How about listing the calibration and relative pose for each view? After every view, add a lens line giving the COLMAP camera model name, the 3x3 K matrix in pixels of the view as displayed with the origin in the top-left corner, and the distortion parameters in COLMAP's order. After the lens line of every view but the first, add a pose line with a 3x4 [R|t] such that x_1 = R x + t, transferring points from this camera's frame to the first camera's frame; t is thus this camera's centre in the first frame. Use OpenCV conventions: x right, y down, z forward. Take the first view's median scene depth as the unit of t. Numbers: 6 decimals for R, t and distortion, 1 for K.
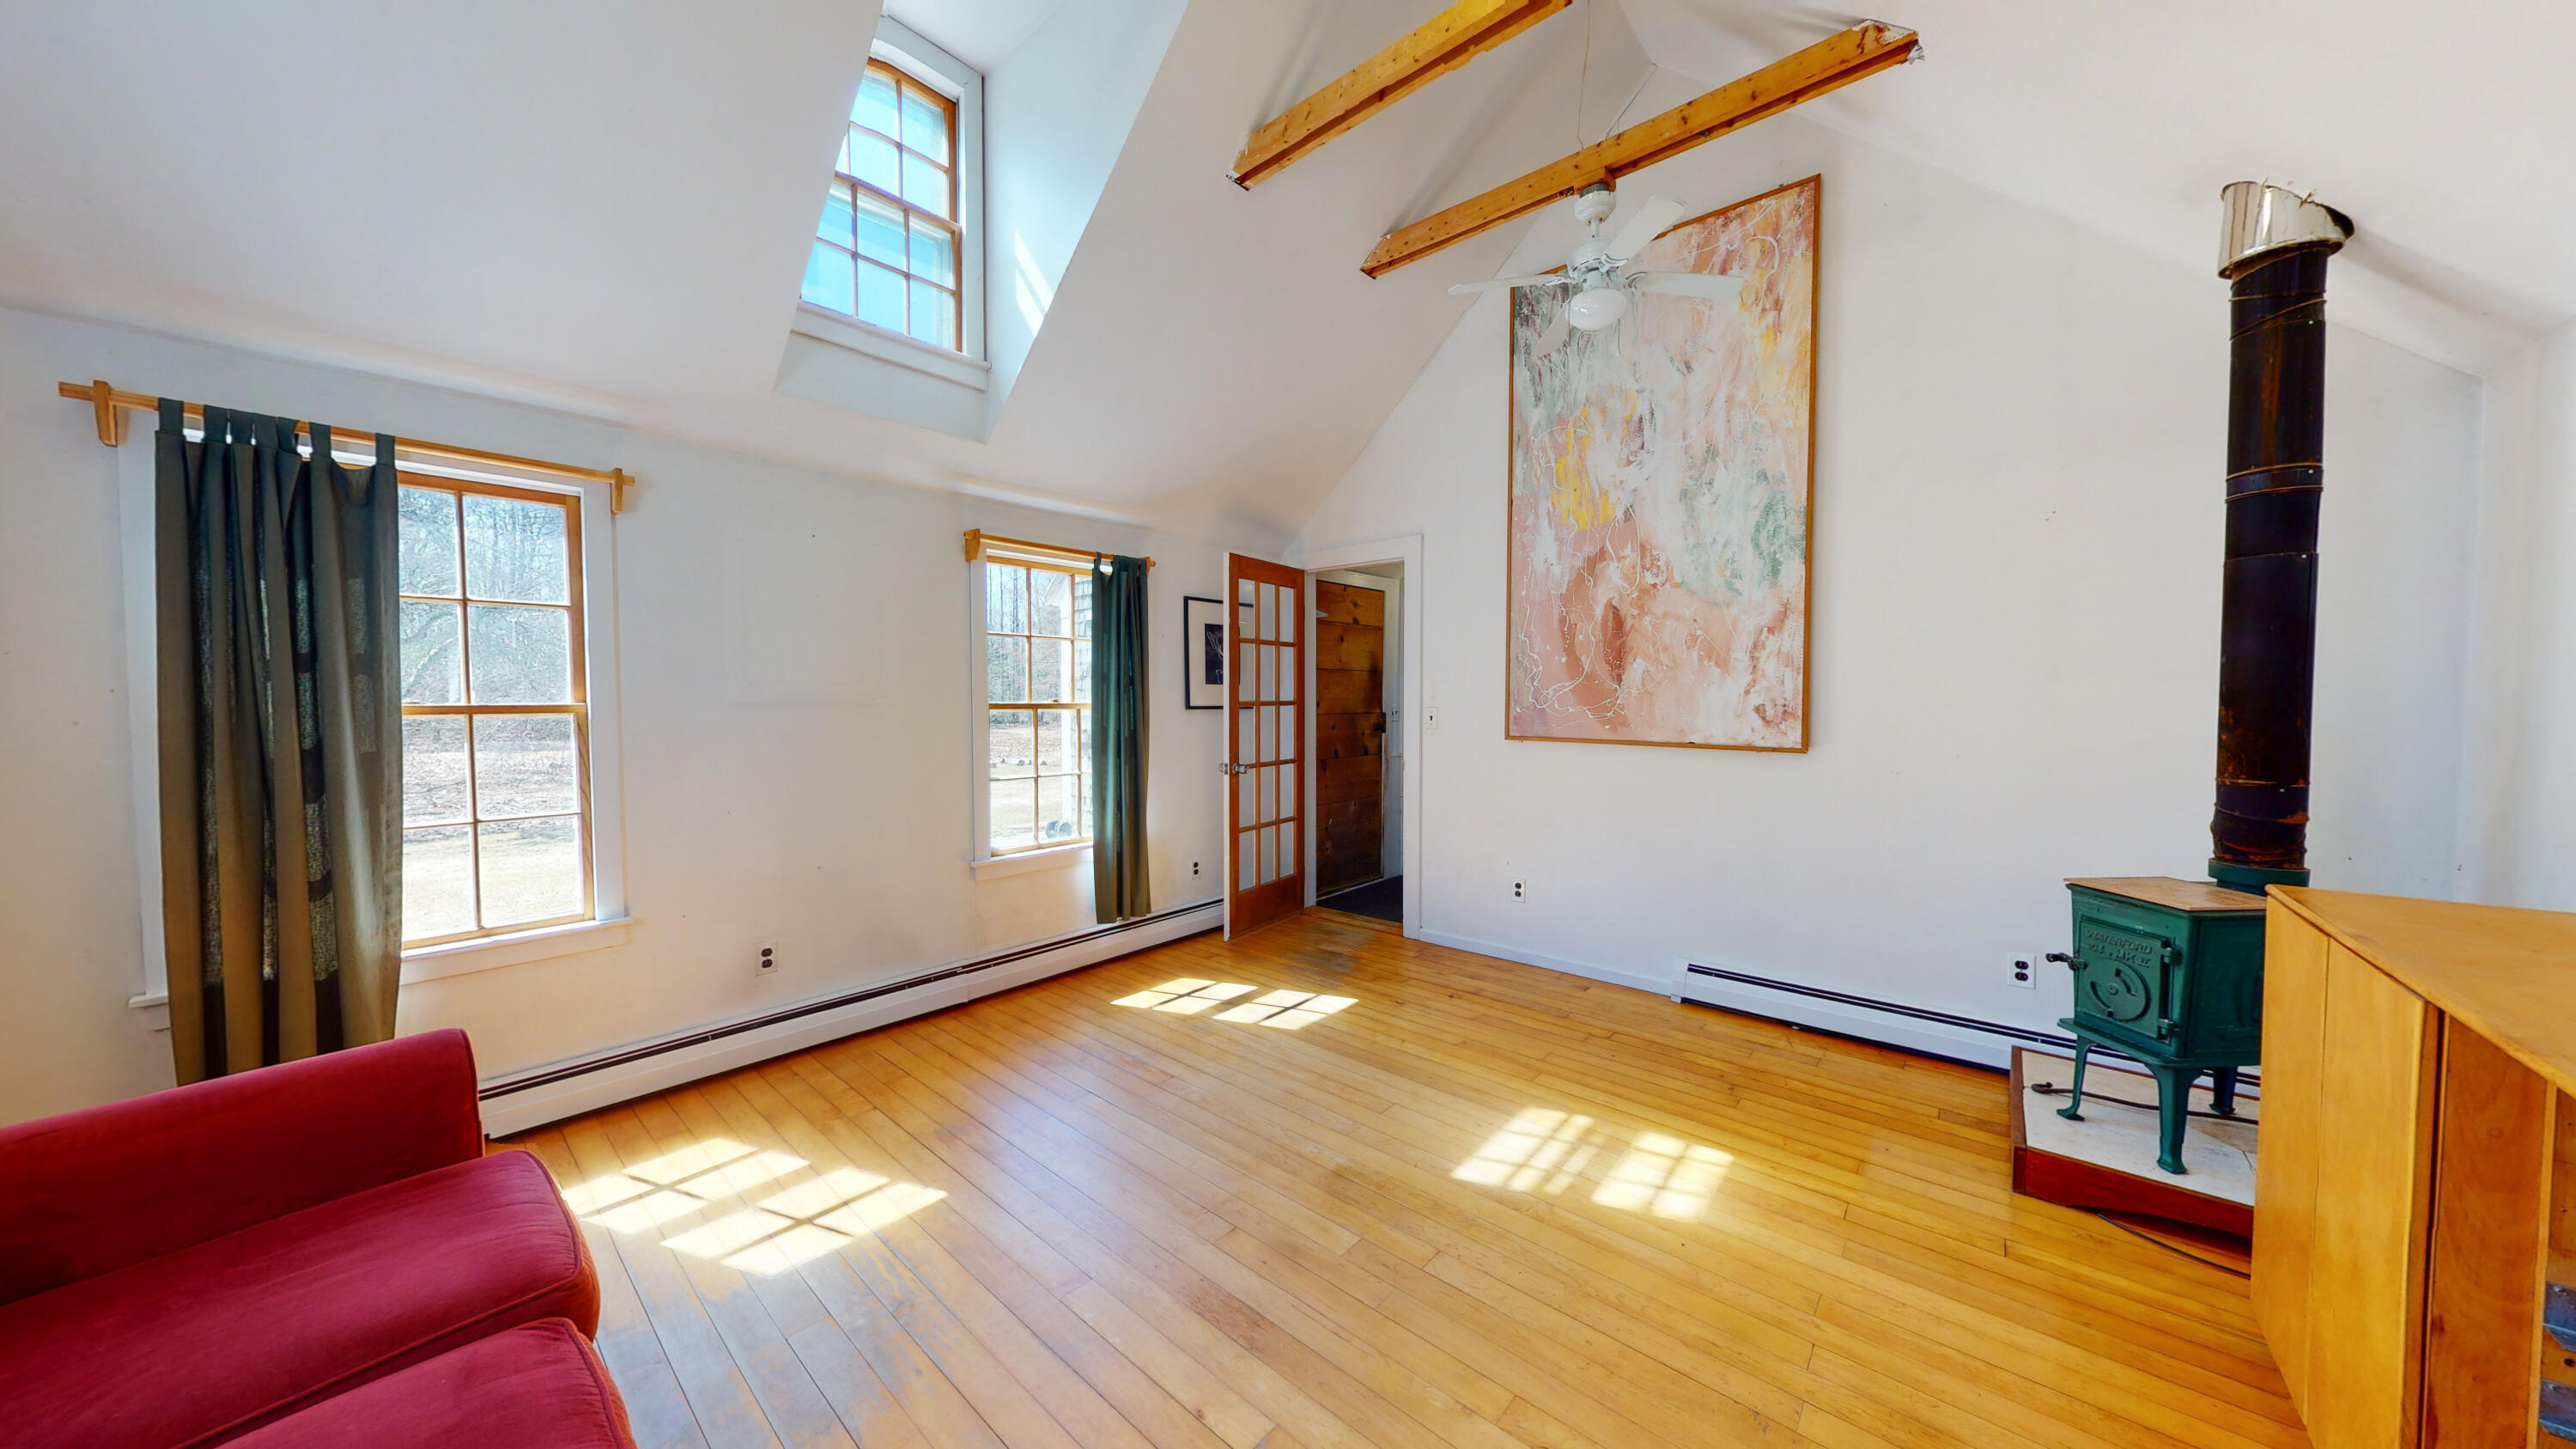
lens RADIAL K [[810.7, 0, 1293.5], [0, 810.7, 725.7], [0, 0, 1]] dist [0.000150, 0.000001]
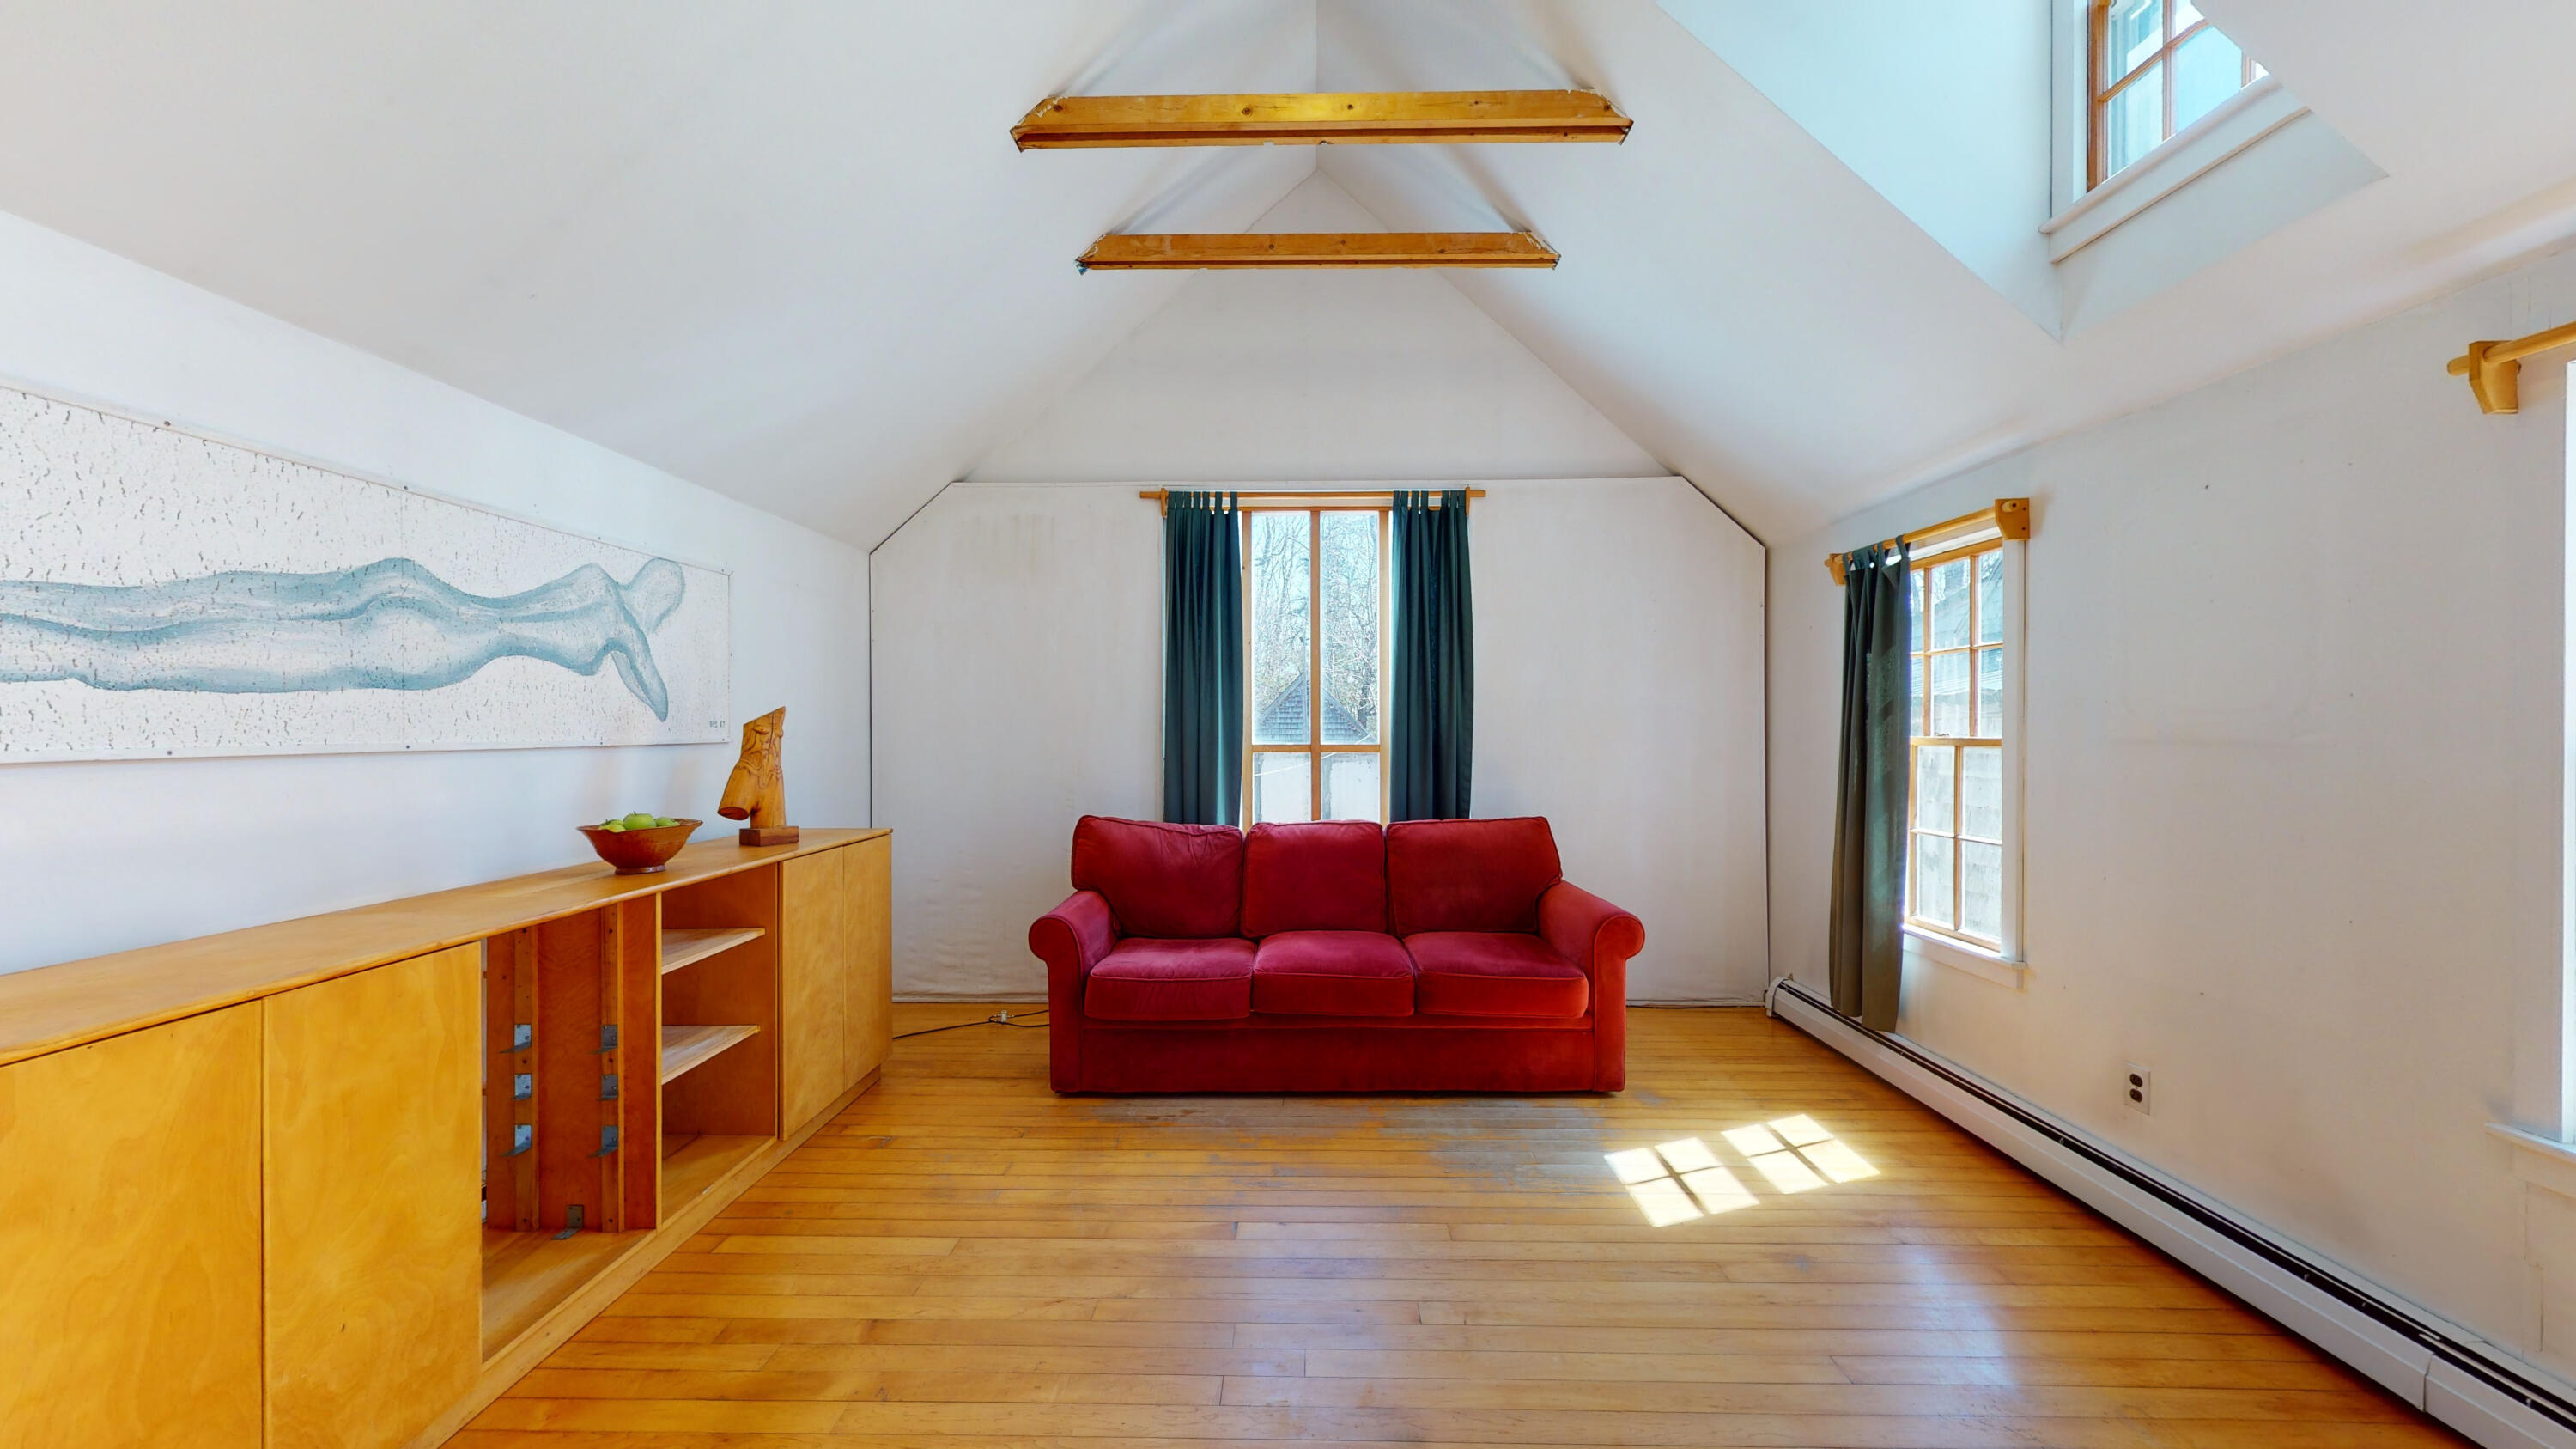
lens RADIAL K [[953.5, 0, 1288.6], [0, 953.5, 726.7], [0, 0, 1]] dist [0.002633, 0.000139]
pose [[-0.767269, -0.001329, -0.641324, 0.622253], [-0.024513, 0.999328, 0.027255, -0.056215], [0.640857, 0.036632, -0.766786, 1.461697]]
